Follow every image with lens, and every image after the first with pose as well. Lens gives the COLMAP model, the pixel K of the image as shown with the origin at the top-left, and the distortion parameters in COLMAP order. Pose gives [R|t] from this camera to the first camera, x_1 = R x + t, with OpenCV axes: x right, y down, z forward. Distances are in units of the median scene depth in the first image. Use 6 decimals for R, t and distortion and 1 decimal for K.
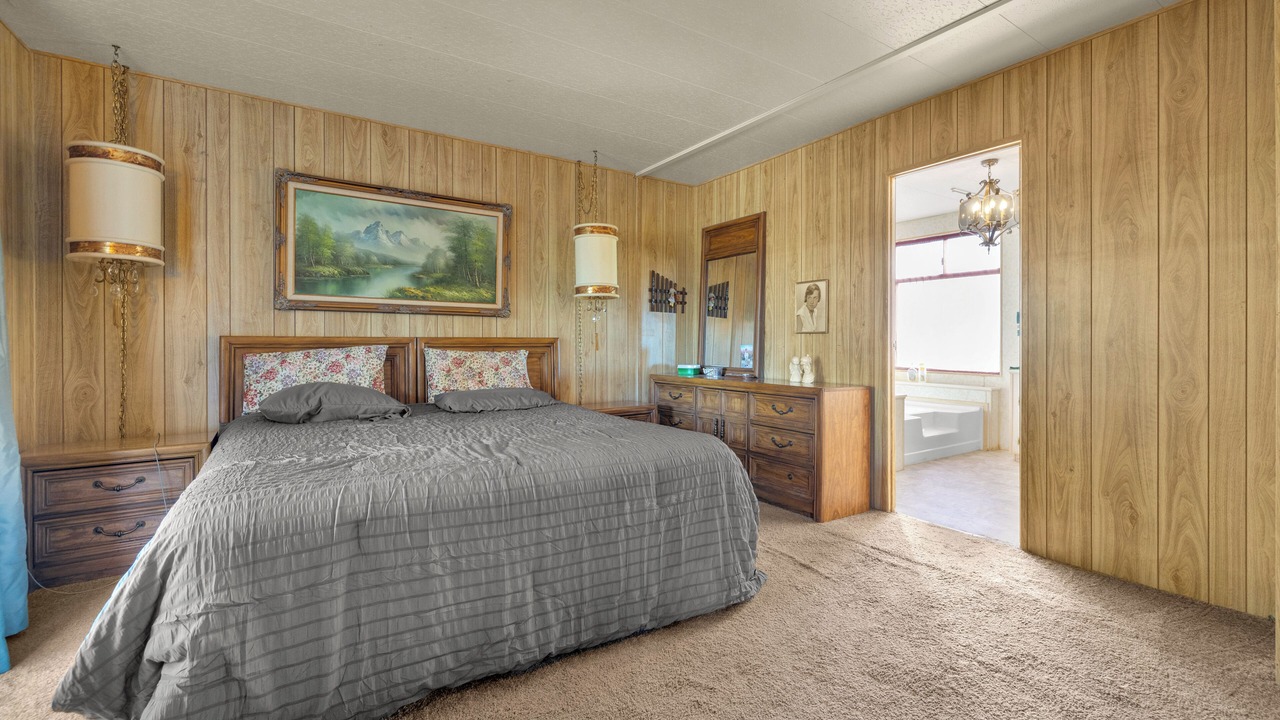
lens RADIAL K [[552.1, 0, 644.2], [0, 552.1, 342.4], [0, 0, 1]] dist [0.000793, -0.000019]
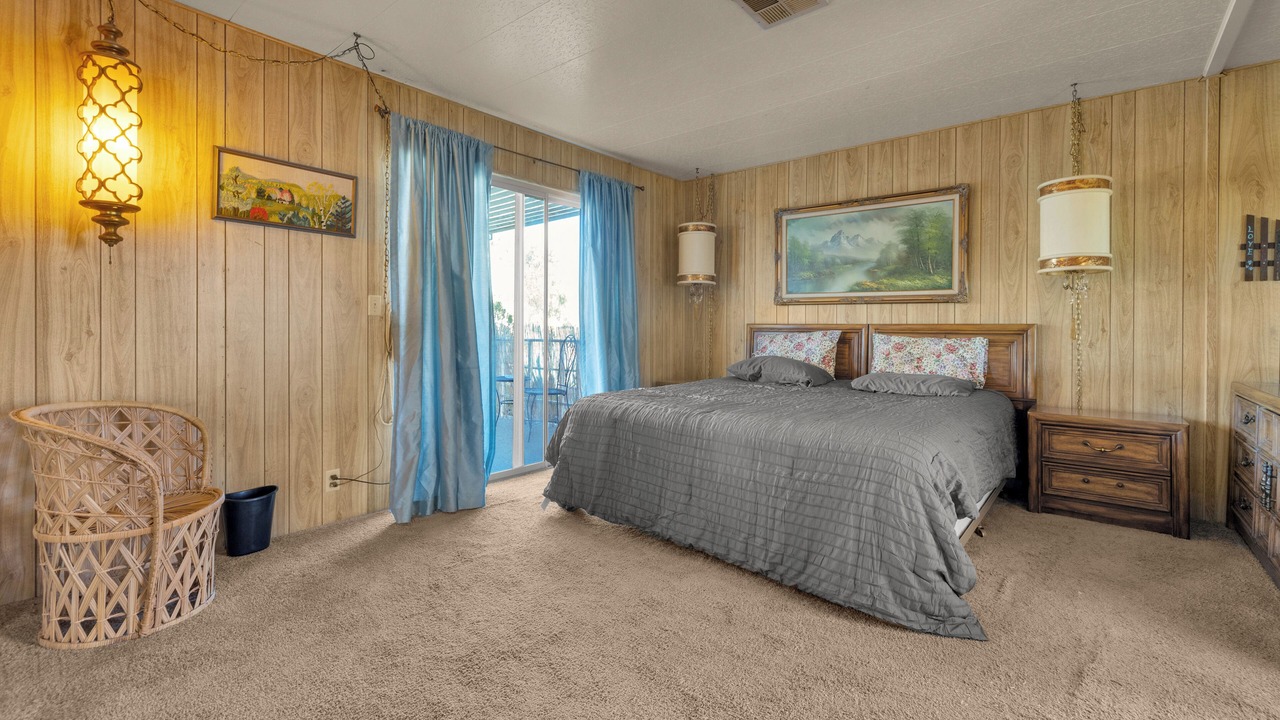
lens RADIAL K [[552.0, 0, 653.4], [0, 552.0, 329.6], [0, 0, 1]] dist [-0.000132, 0.000102]
pose [[0.279344, 0.004550, -0.960180, 0.549901], [-0.007445, 0.999969, 0.002573, 0.002635], [0.960162, 0.006430, 0.279369, 0.238192]]
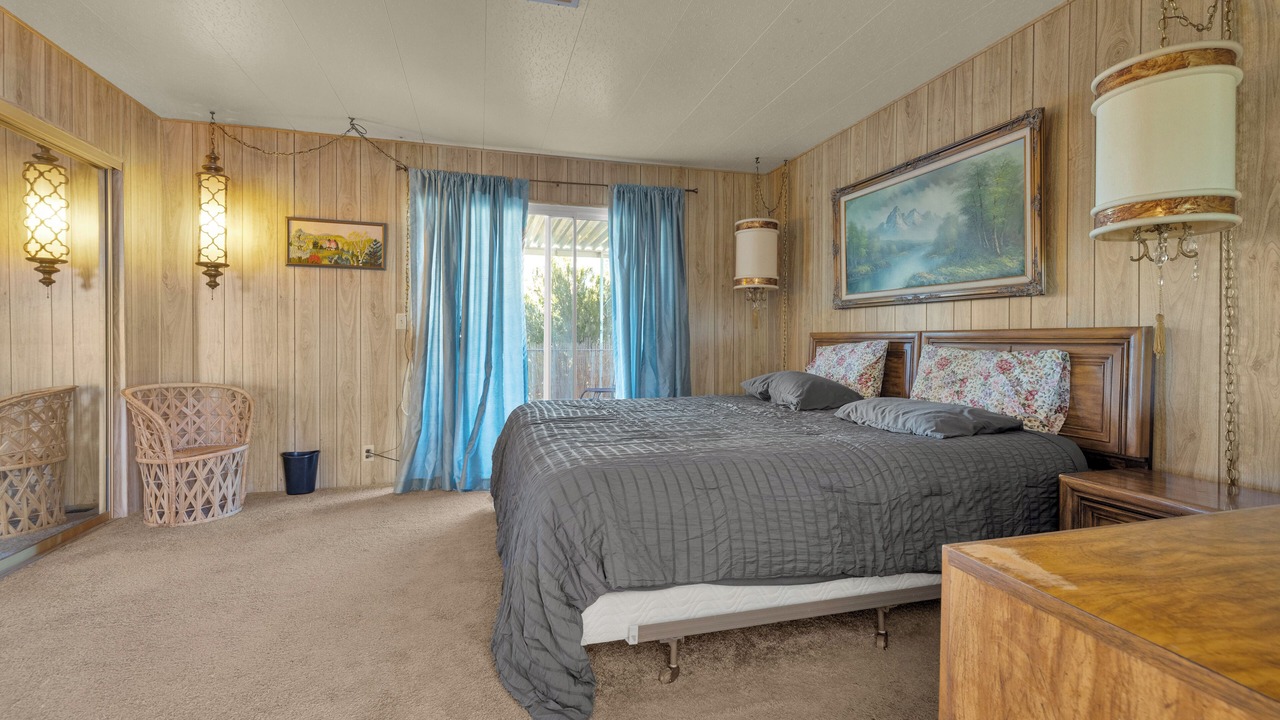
lens RADIAL K [[552.1, 0, 644.2], [0, 552.1, 342.4], [0, 0, 1]] dist [0.000793, -0.000019]
pose [[-0.319268, 0.004369, -0.947654, 0.496705], [-0.003056, 0.999979, 0.005639, 0.004418], [0.947660, 0.004696, -0.319248, 0.838873]]
